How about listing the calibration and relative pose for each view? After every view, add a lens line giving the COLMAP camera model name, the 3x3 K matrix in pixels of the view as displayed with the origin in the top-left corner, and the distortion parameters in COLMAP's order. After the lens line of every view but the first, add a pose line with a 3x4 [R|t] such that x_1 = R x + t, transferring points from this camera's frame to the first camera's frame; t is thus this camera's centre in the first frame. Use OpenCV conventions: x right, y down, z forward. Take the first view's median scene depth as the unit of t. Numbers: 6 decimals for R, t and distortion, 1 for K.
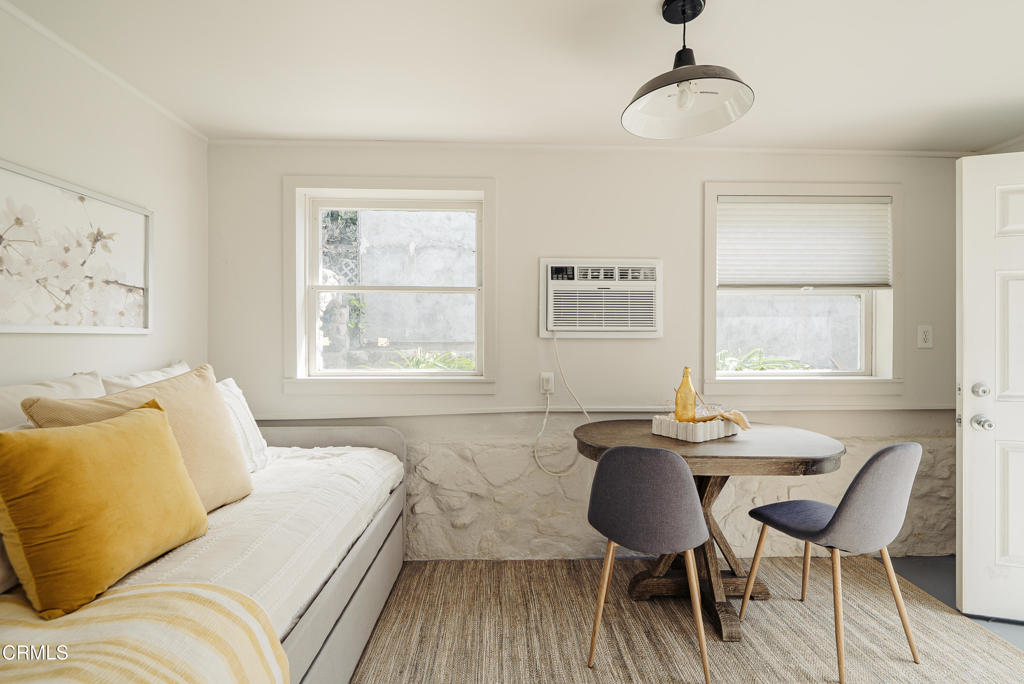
lens RADIAL K [[446.3, 0, 516.5], [0, 446.3, 340.7], [0, 0, 1]] dist [-0.002013, -0.001421]
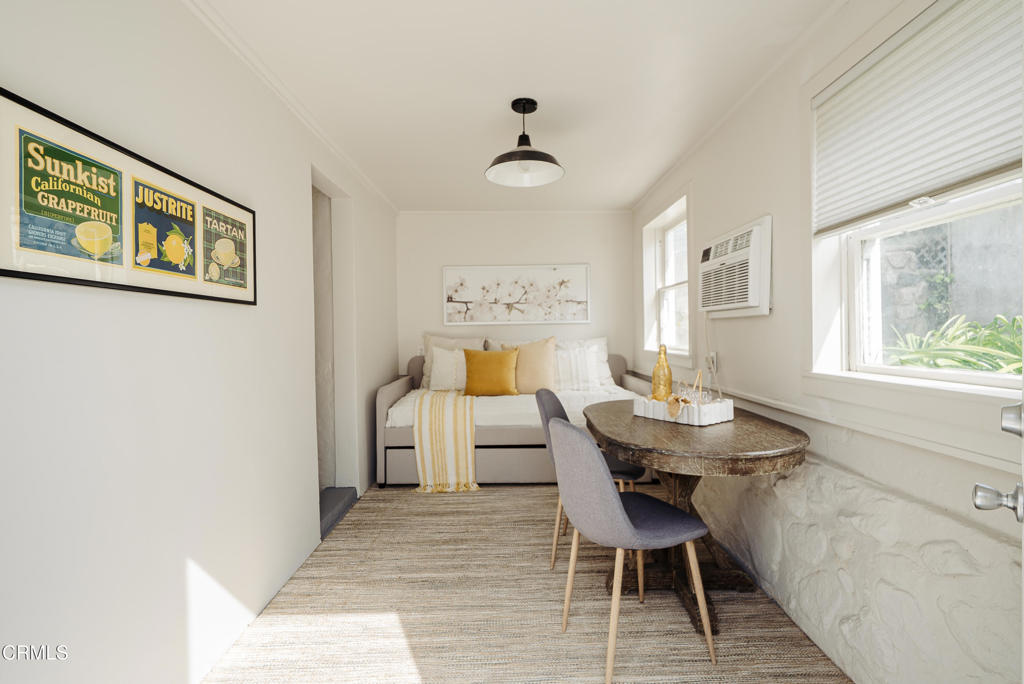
lens RADIAL K [[491.1, 0, 514.3], [0, 491.1, 336.4], [0, 0, 1]] dist [-0.010129, 0.000816]
pose [[-0.021675, 0.007658, -0.999736, 1.618312], [0.003429, 0.999965, 0.007585, 0.032316], [0.999759, -0.003264, -0.021700, 0.757110]]
